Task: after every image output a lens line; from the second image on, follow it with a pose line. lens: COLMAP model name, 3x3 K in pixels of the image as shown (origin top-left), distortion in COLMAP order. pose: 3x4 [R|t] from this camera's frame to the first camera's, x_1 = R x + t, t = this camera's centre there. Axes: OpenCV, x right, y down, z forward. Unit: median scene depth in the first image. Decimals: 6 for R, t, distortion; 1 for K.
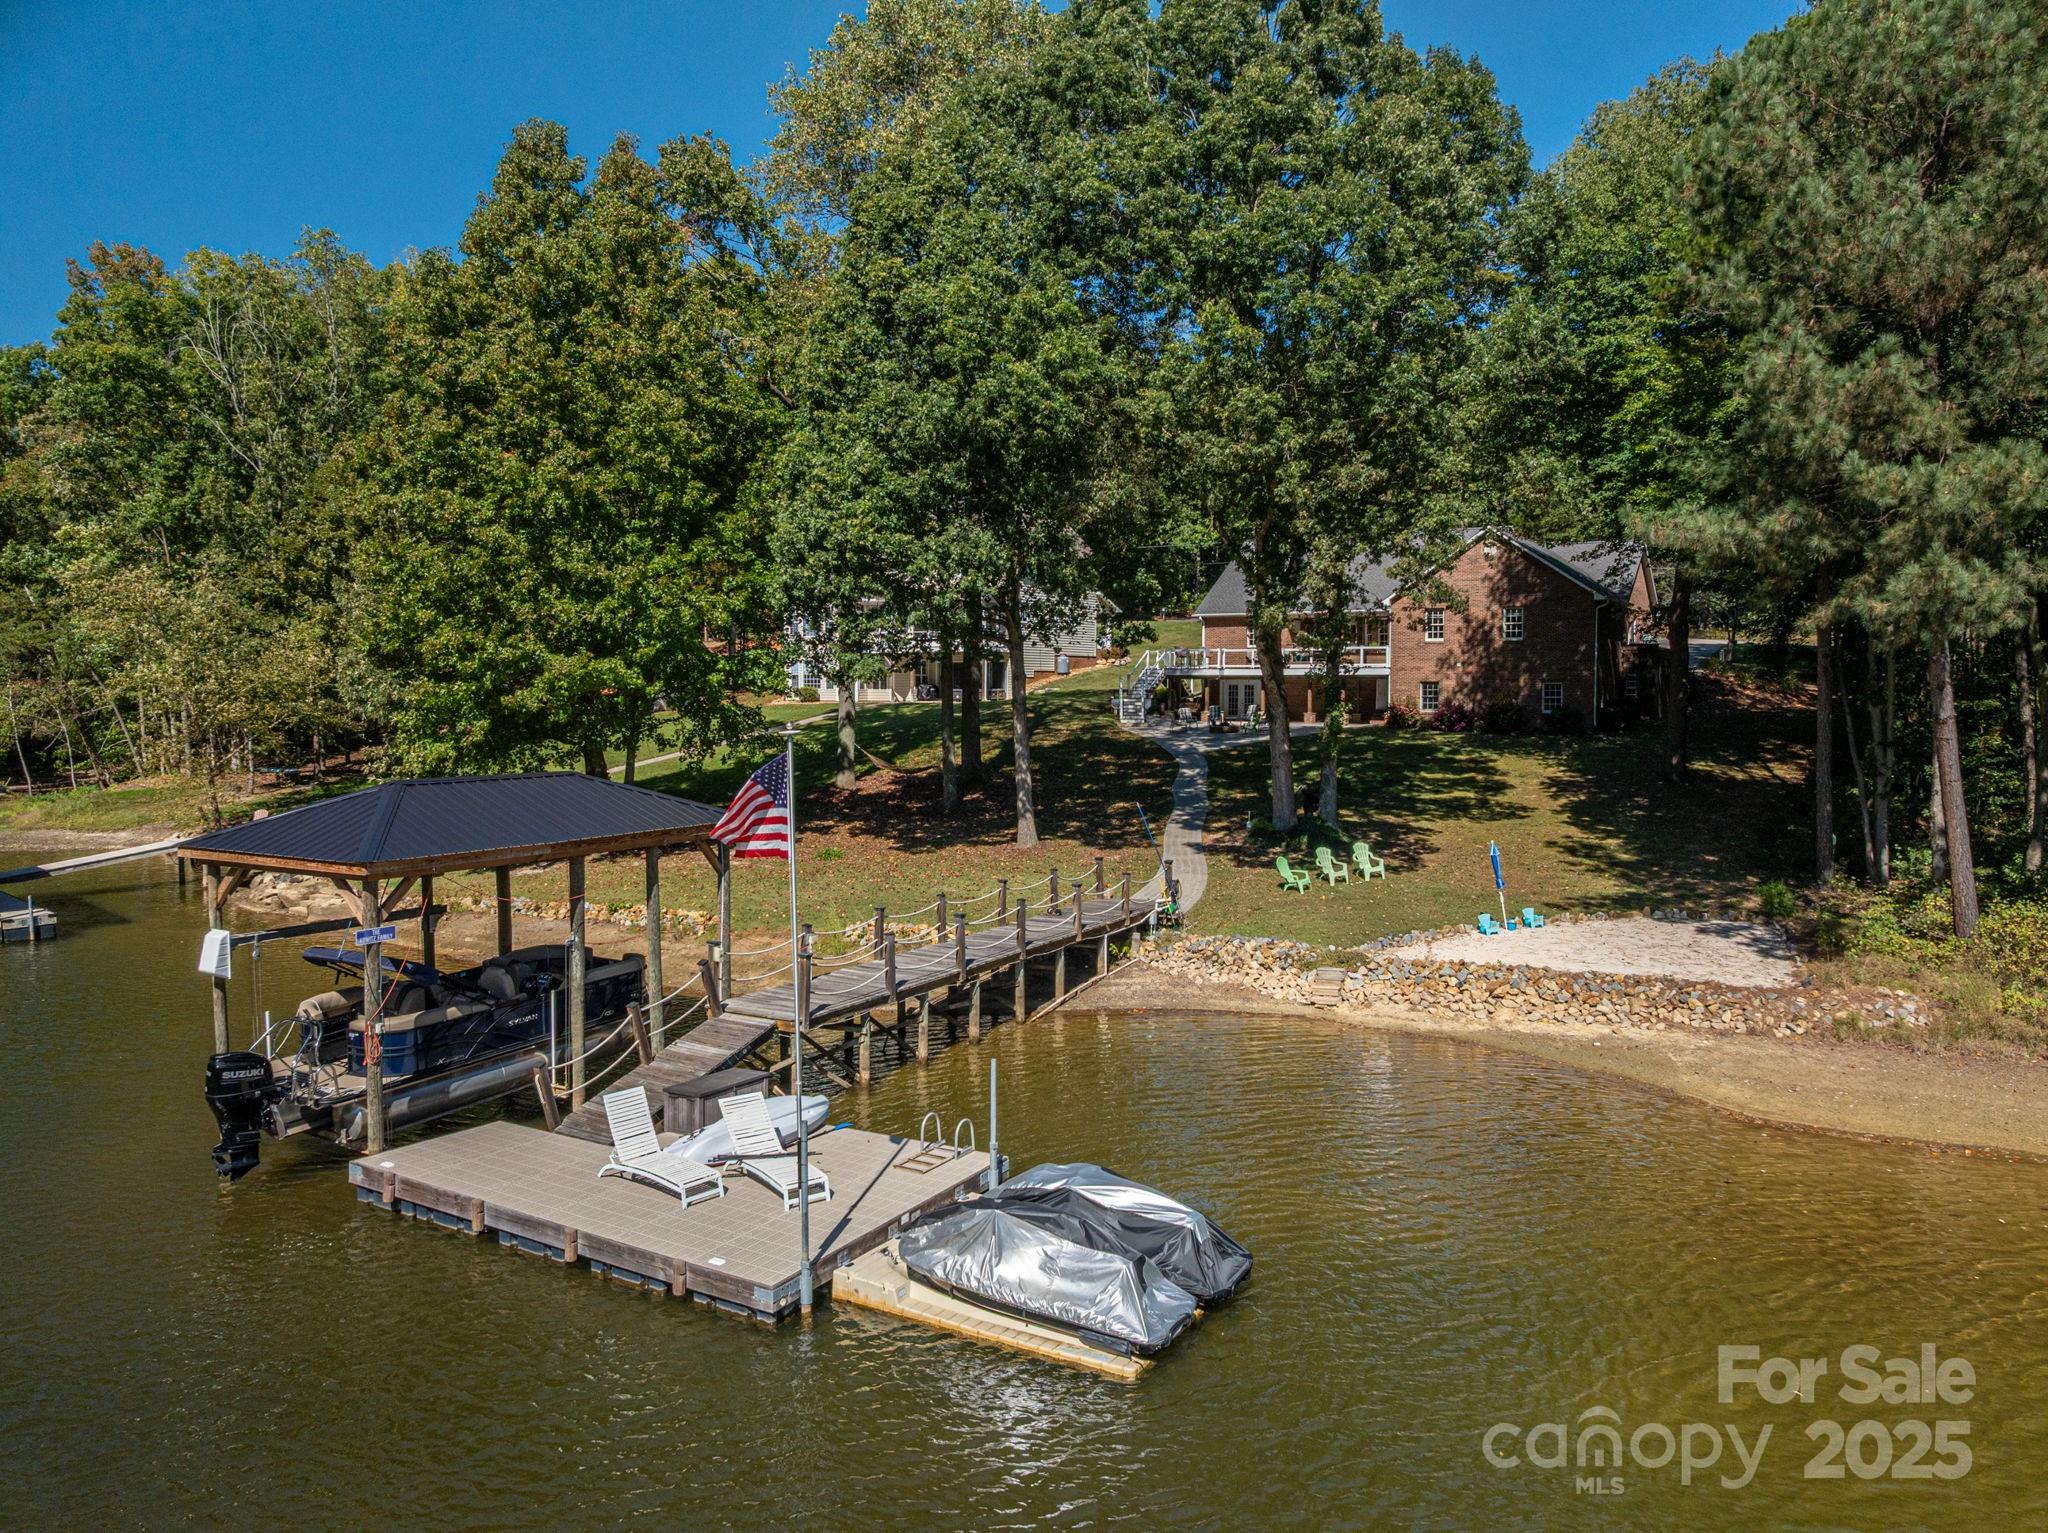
lens RADIAL K [[1443.3, 0, 1026.9], [0, 1443.3, 758.1], [0, 0, 1]] dist [-0.033341, 0.010364]
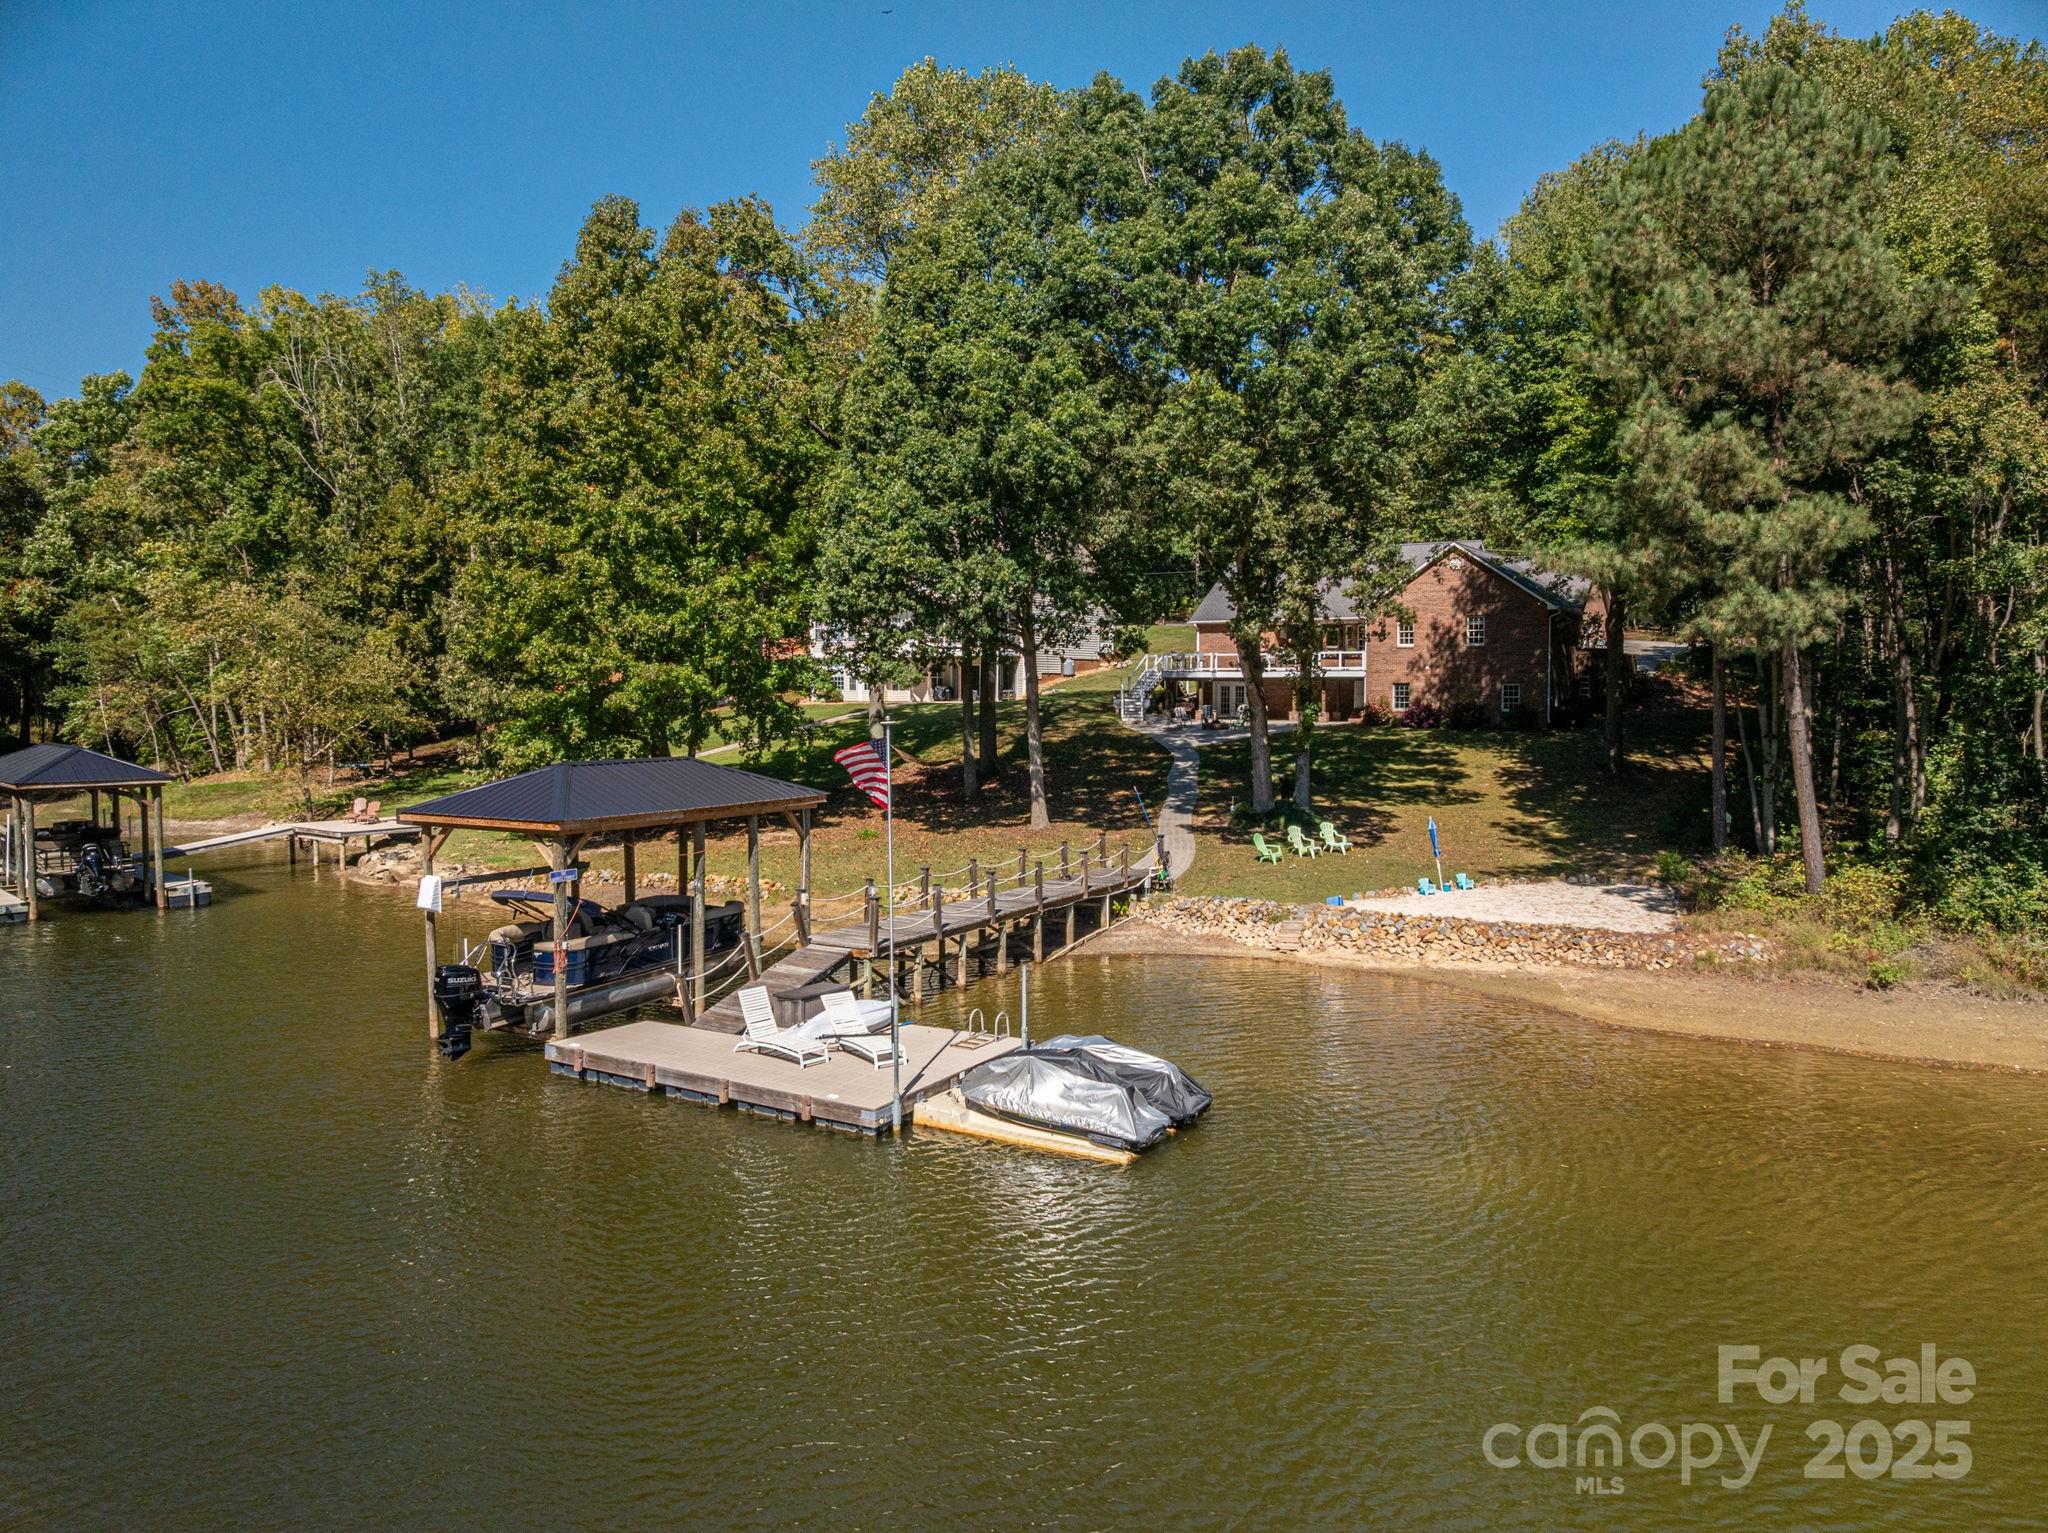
lens RADIAL K [[1443.3, 0, 1013.2], [0, 1443.3, 765.3], [0, 0, 1]] dist [-0.033341, 0.010364]
pose [[0.999930, -0.001141, -0.011736, -0.008634], [0.001198, 0.999988, 0.004810, 0.007142], [0.011730, -0.004823, 0.999920, -0.175720]]
